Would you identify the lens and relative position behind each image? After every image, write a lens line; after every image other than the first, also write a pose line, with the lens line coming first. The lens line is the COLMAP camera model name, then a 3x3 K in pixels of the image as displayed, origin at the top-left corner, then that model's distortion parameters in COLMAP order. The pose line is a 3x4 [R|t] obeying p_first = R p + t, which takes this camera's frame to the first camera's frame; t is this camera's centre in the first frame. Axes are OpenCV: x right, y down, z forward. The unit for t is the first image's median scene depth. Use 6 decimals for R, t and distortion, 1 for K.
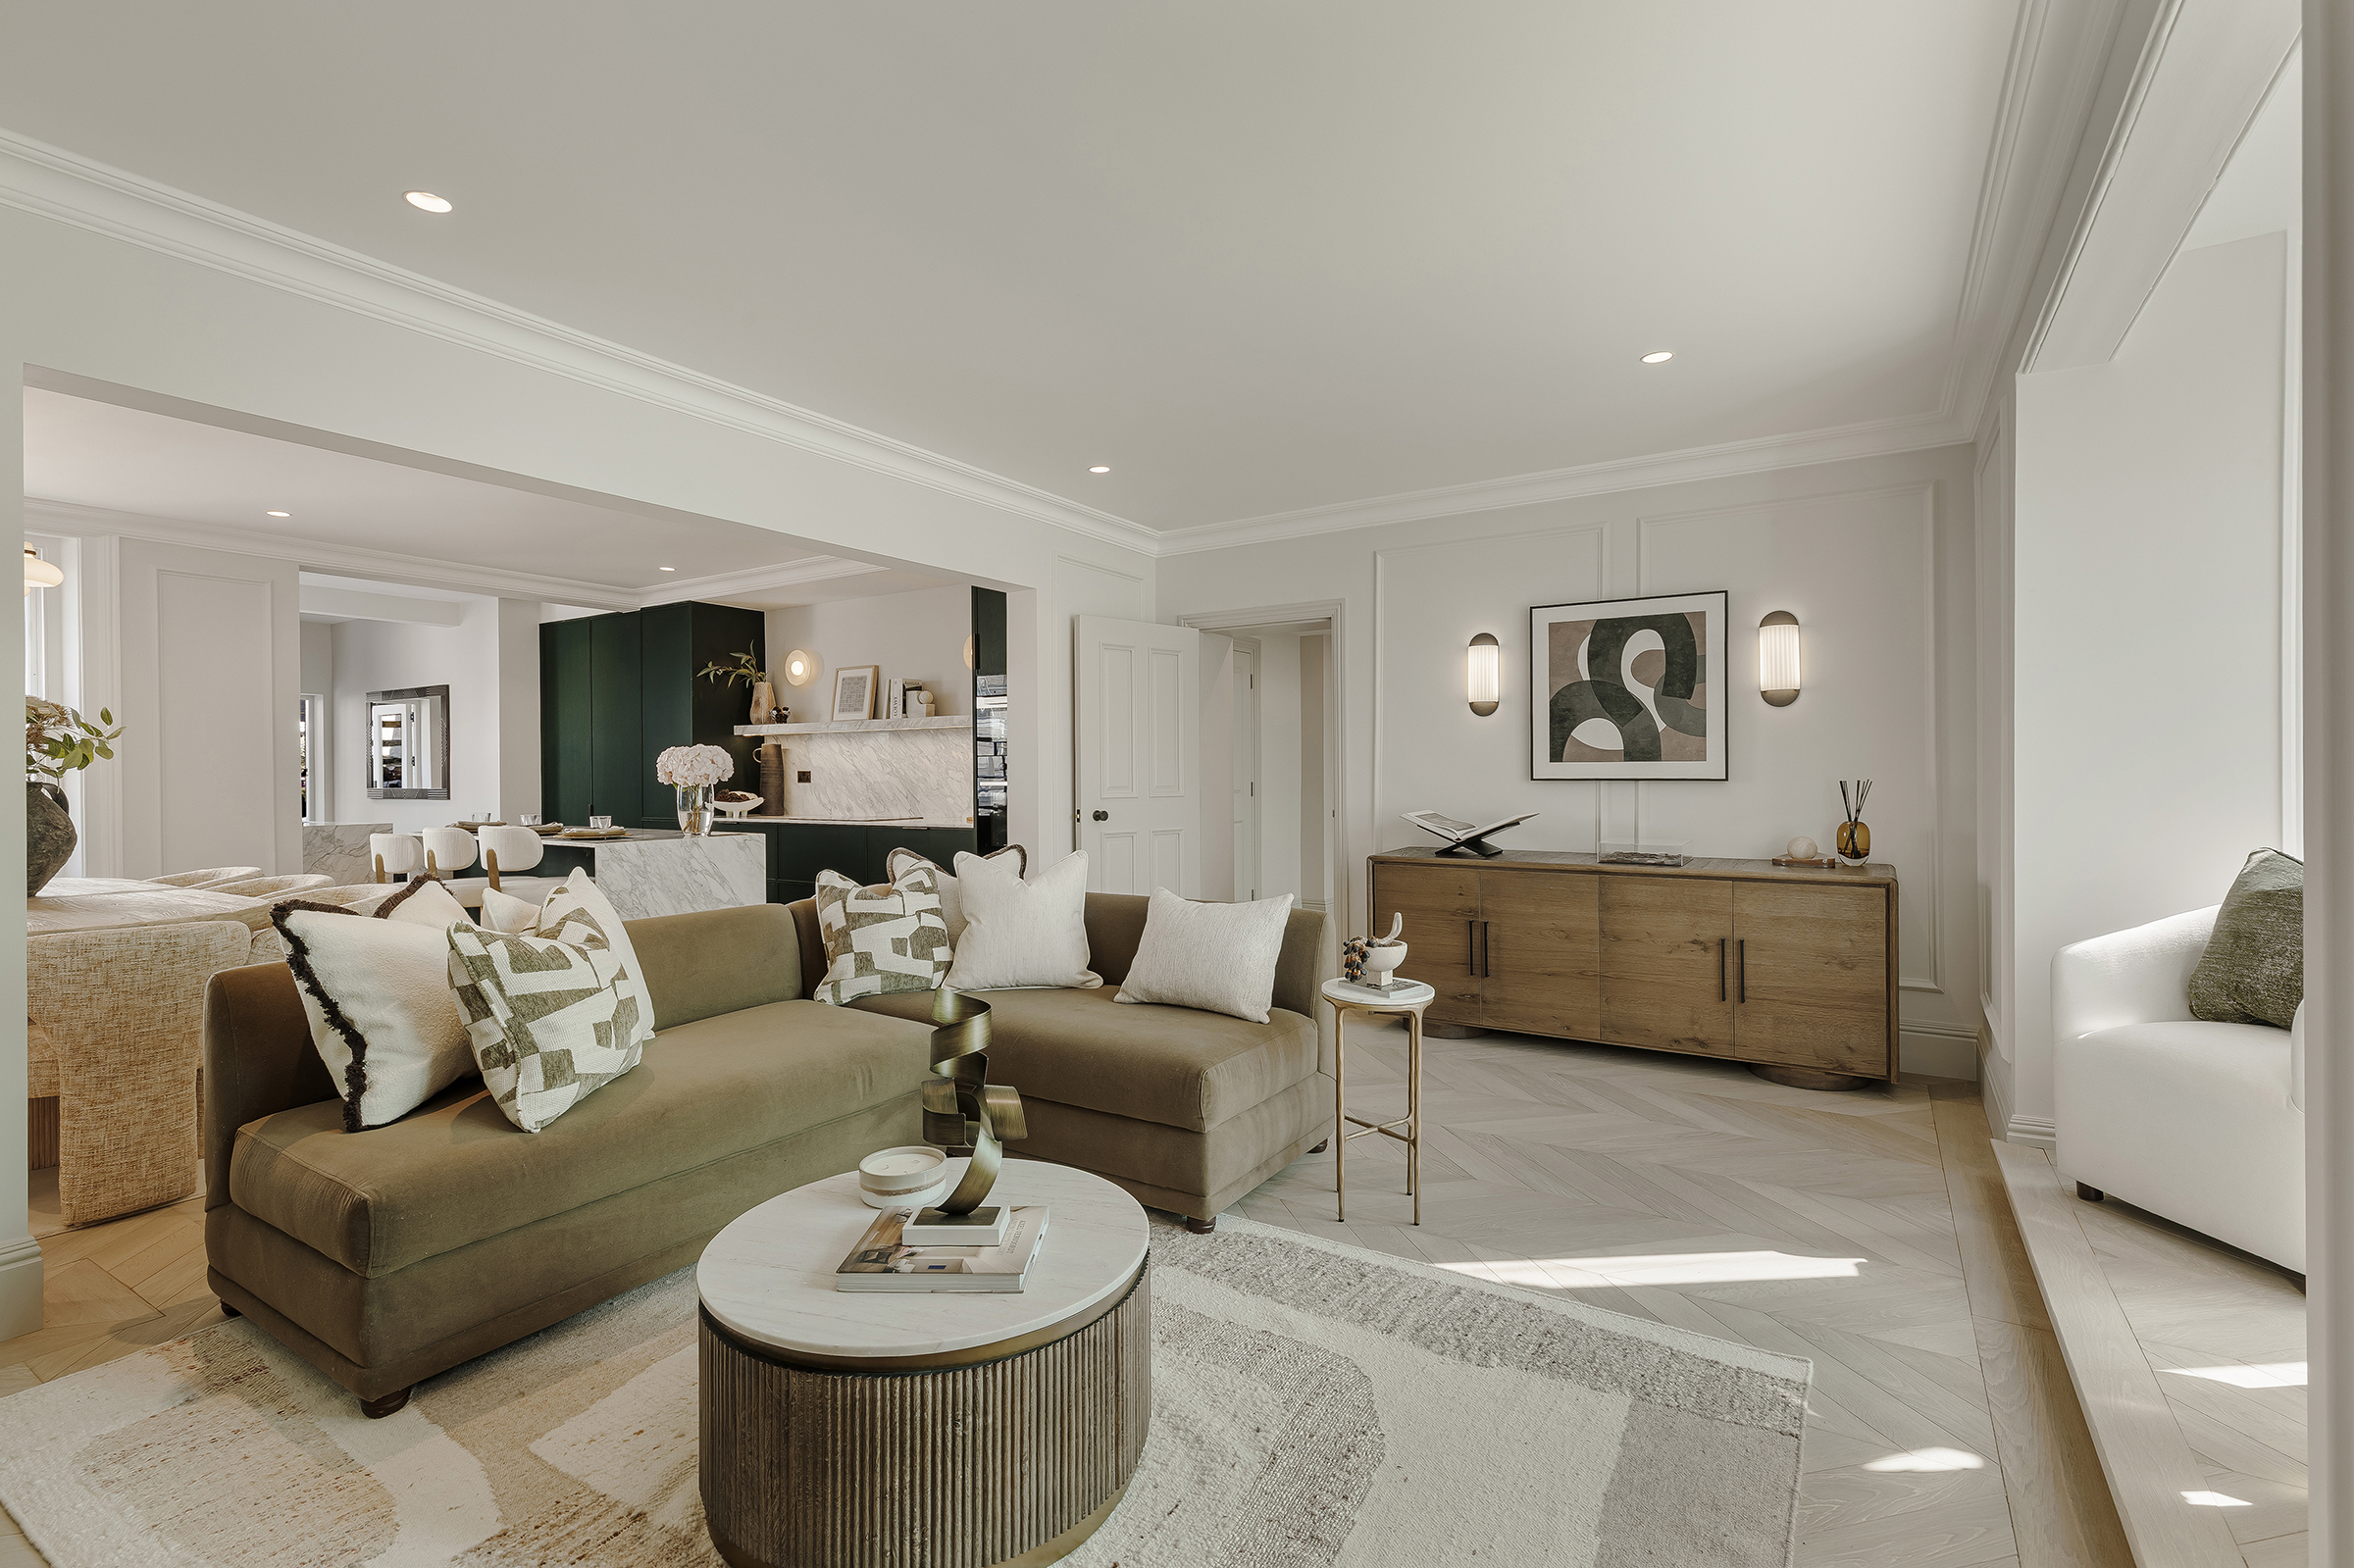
lens RADIAL K [[1068.3, 0, 1160.4], [0, 1068.3, 777.6], [0, 0, 1]] dist [0.003280, -0.001408]
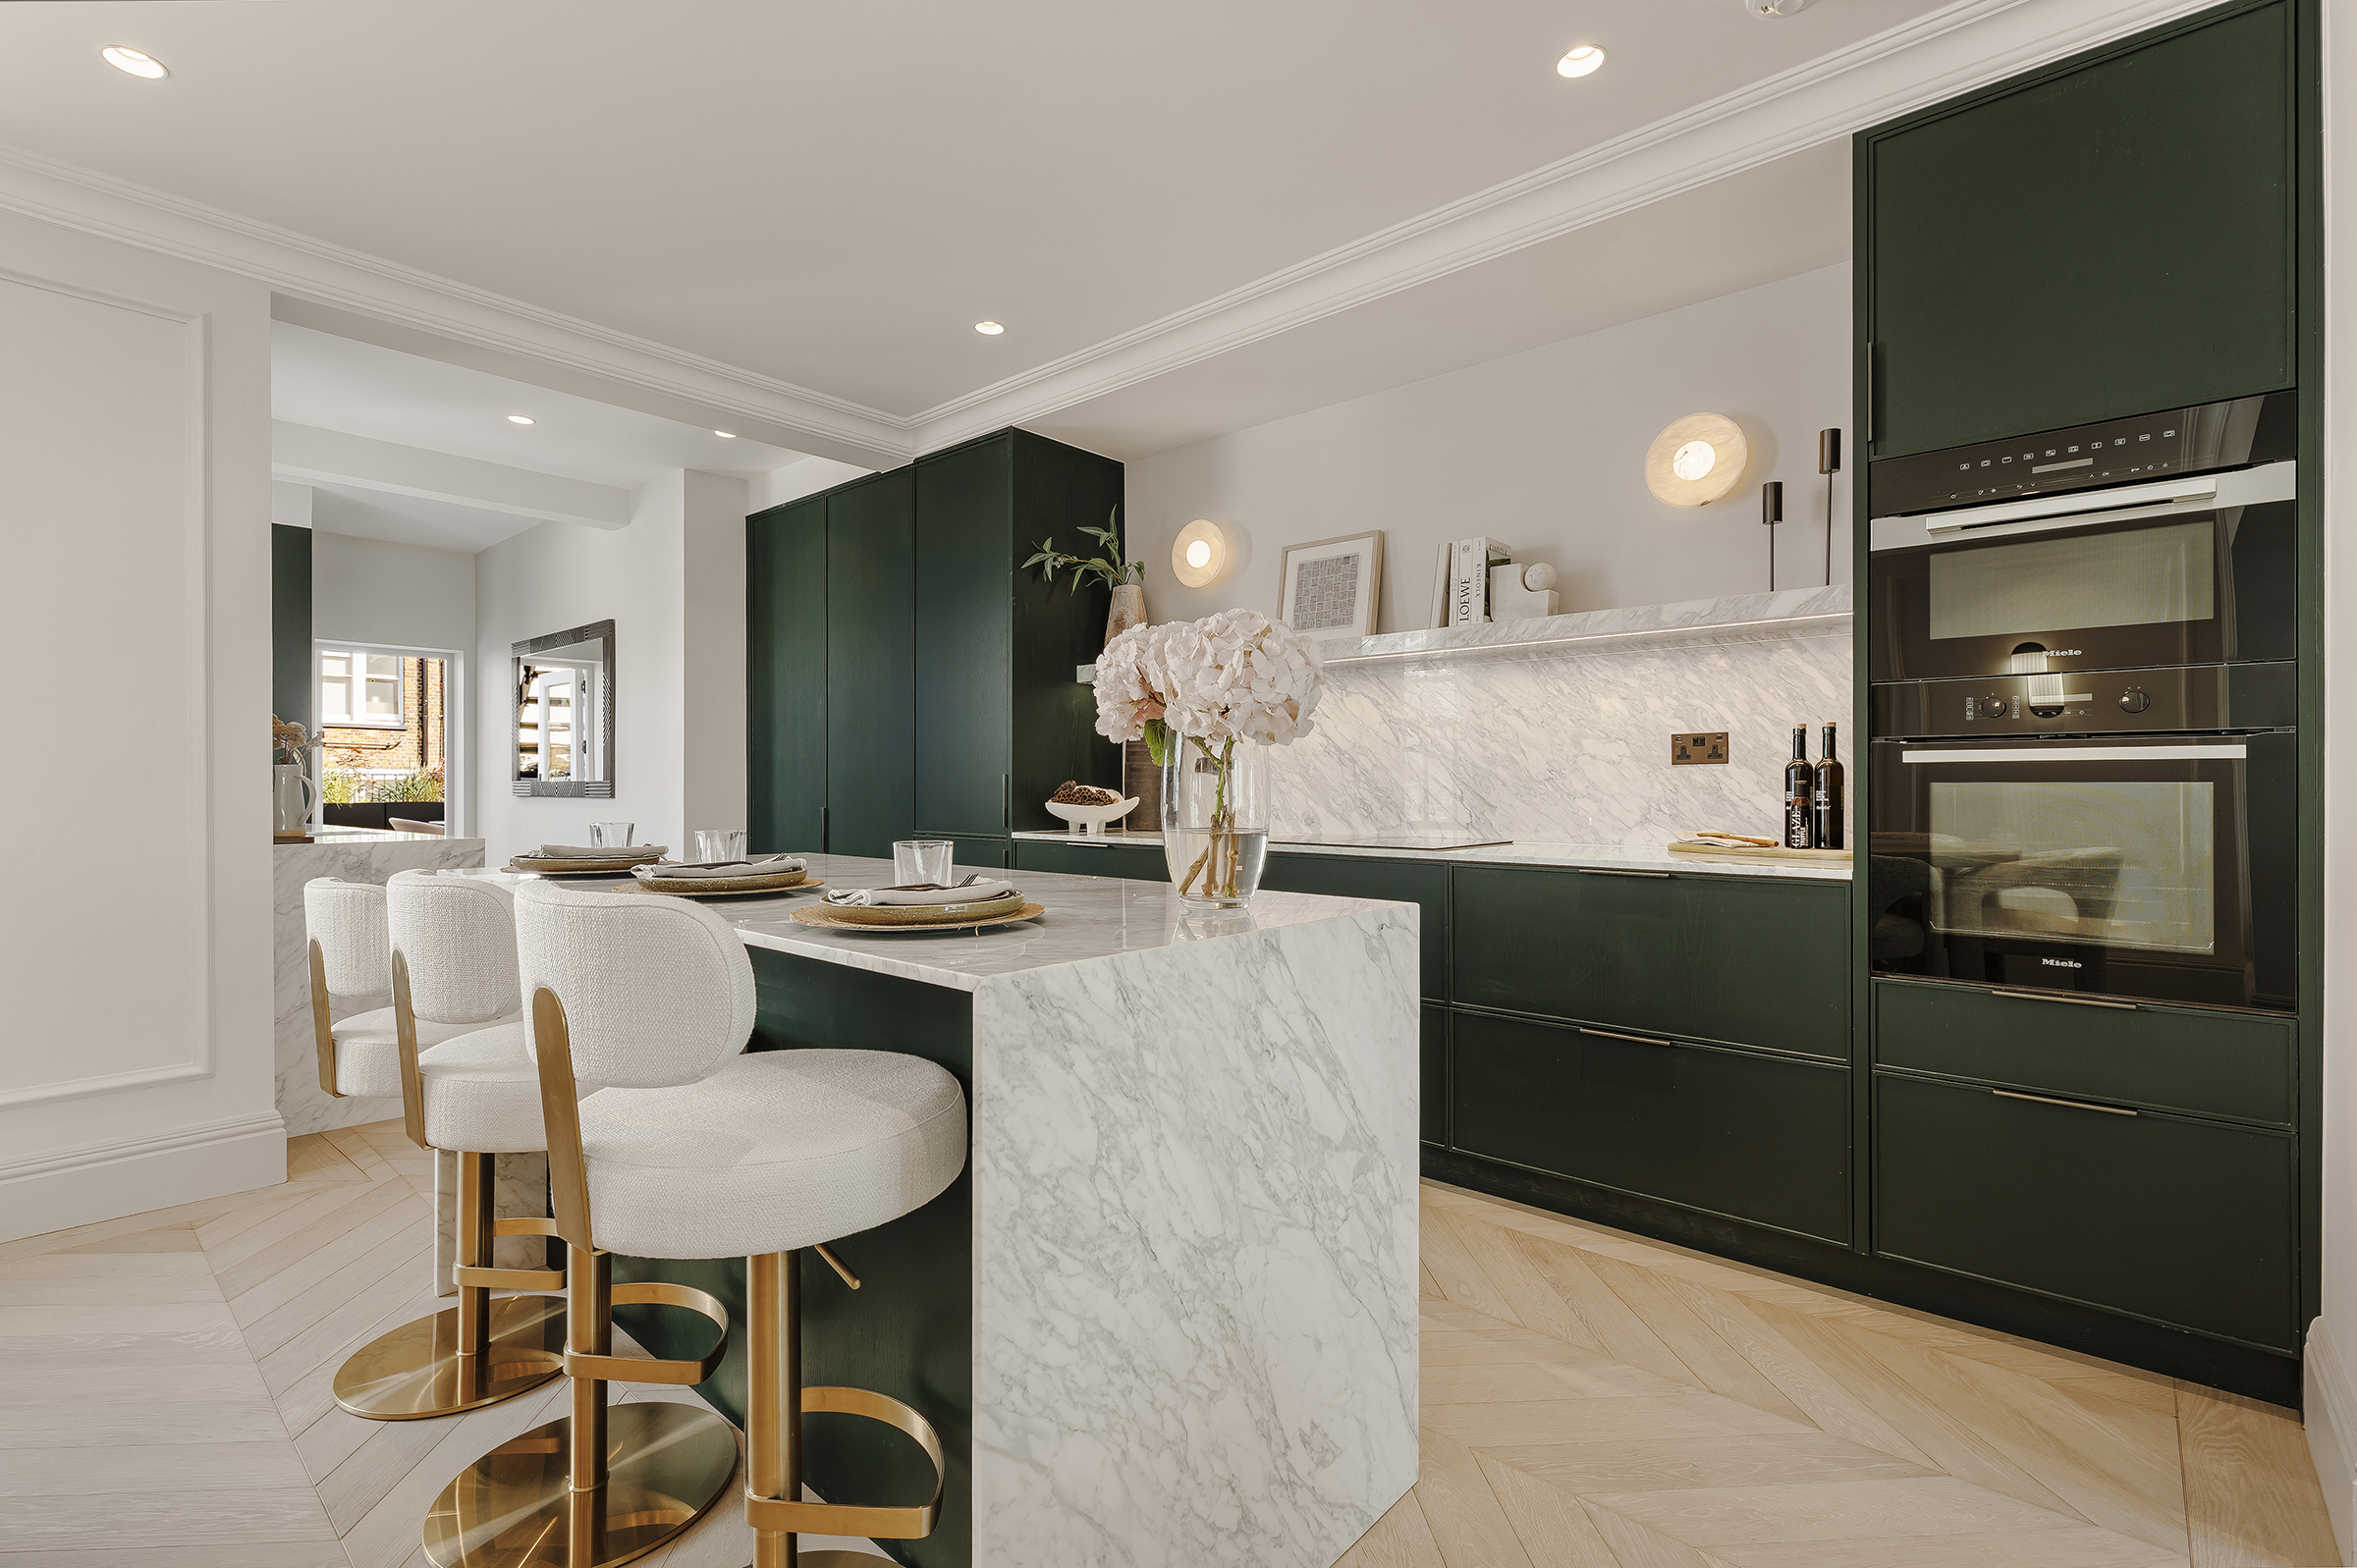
lens RADIAL K [[1069.7, 0, 1172.3], [0, 1069.7, 783.1], [0, 0, 1]] dist [0.003280, -0.001408]
pose [[0.989425, 0.005339, -0.144950, -0.281479], [-0.005997, 0.999974, -0.004102, 0.013759], [0.144924, 0.004928, 0.989430, 0.484918]]
